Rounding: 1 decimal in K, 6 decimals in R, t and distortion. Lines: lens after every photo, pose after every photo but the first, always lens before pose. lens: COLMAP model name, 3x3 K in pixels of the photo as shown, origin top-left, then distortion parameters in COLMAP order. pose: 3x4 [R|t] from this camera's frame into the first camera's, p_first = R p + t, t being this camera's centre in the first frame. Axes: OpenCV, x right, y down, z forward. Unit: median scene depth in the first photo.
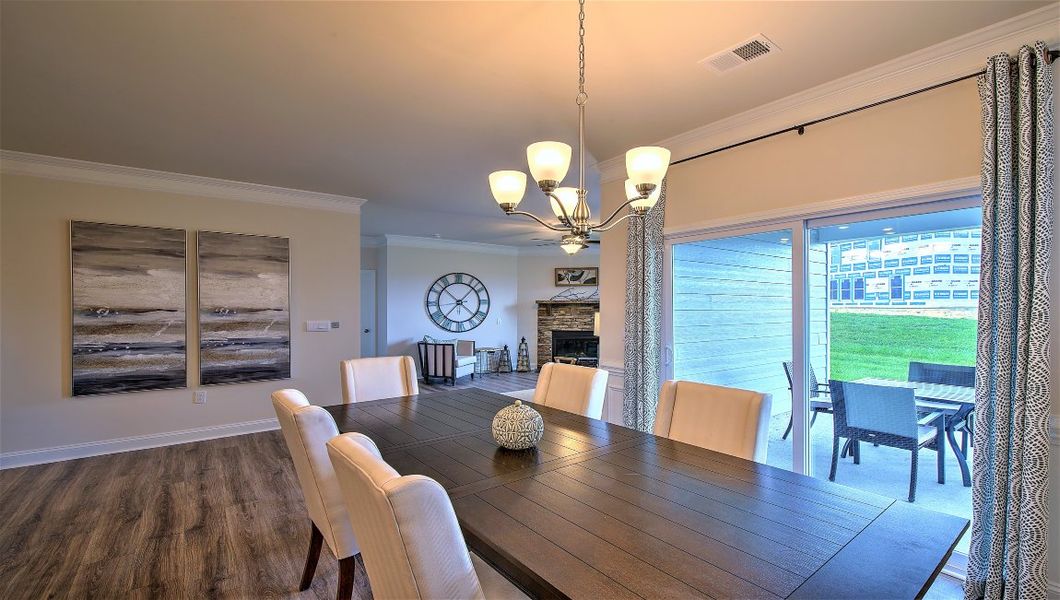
lens RADIAL K [[453.1, 0, 531.9], [0, 453.1, 306.4], [0, 0, 1]] dist [0.003009, -0.003295]
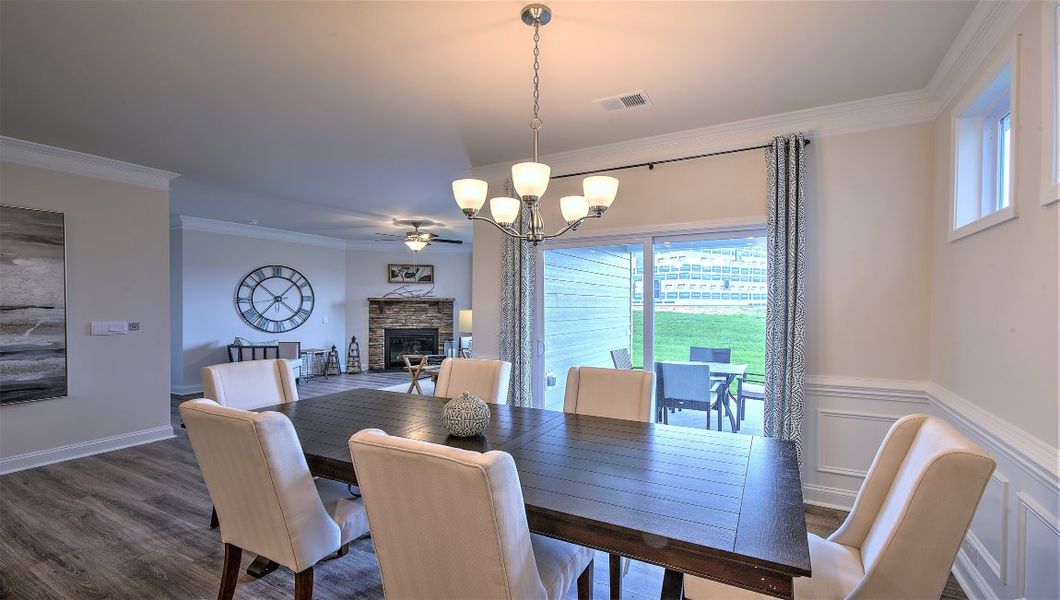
lens RADIAL K [[453.1, 0, 528.2], [0, 453.1, 307.8], [0, 0, 1]] dist [0.003009, -0.003295]
pose [[0.916127, -0.000829, 0.400888, -0.068500], [-0.002692, 0.999963, 0.008221, -0.000170], [-0.400879, -0.008611, 0.916090, -0.008941]]
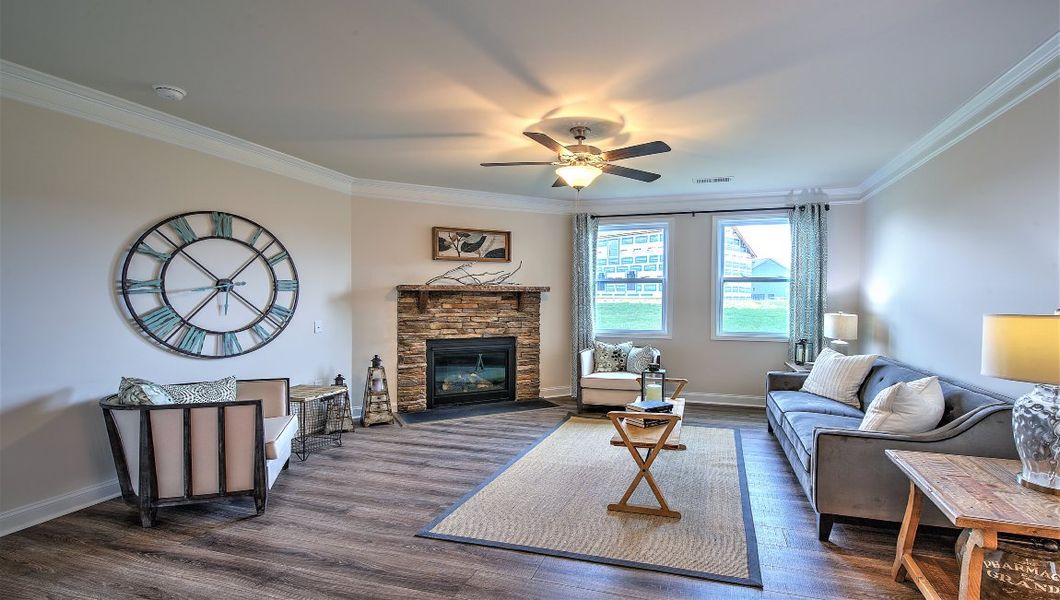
lens RADIAL K [[453.1, 0, 587.2], [0, 453.1, 311.3], [0, 0, 1]] dist [0.003009, -0.003295]
pose [[0.770333, -0.017251, 0.637408, -0.172522], [-0.004320, 0.999470, 0.032271, 0.000038], [-0.637627, -0.027613, 0.769850, 0.485569]]
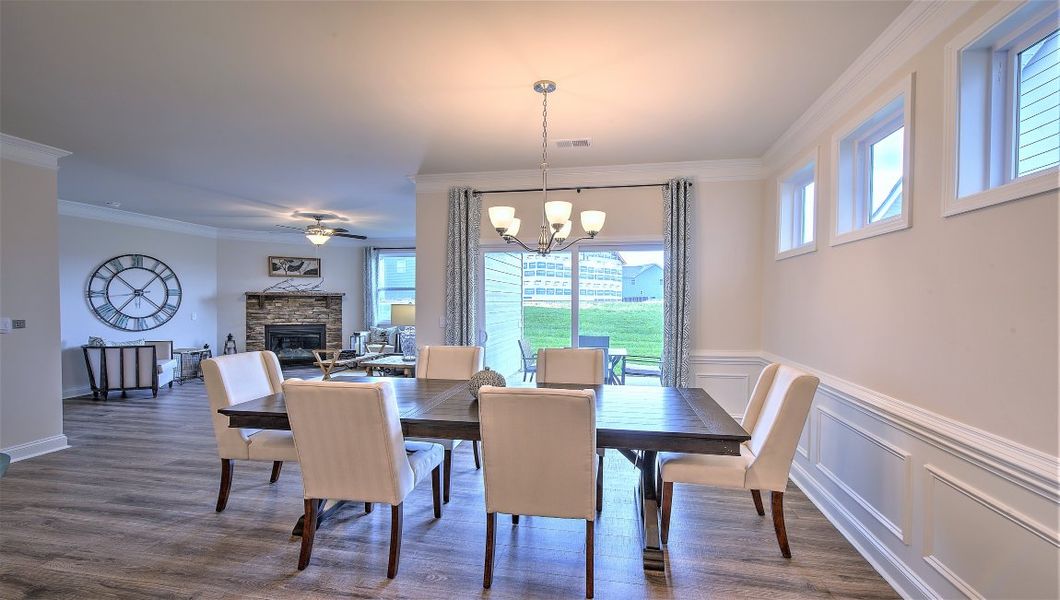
lens RADIAL K [[453.1, 0, 521.5], [0, 453.1, 311.6], [0, 0, 1]] dist [0.003009, -0.003295]
pose [[0.752097, -0.014080, 0.658903, -0.182620], [-0.004514, 0.999638, 0.026513, -0.000140], [-0.659037, -0.022915, 0.751761, -0.024353]]
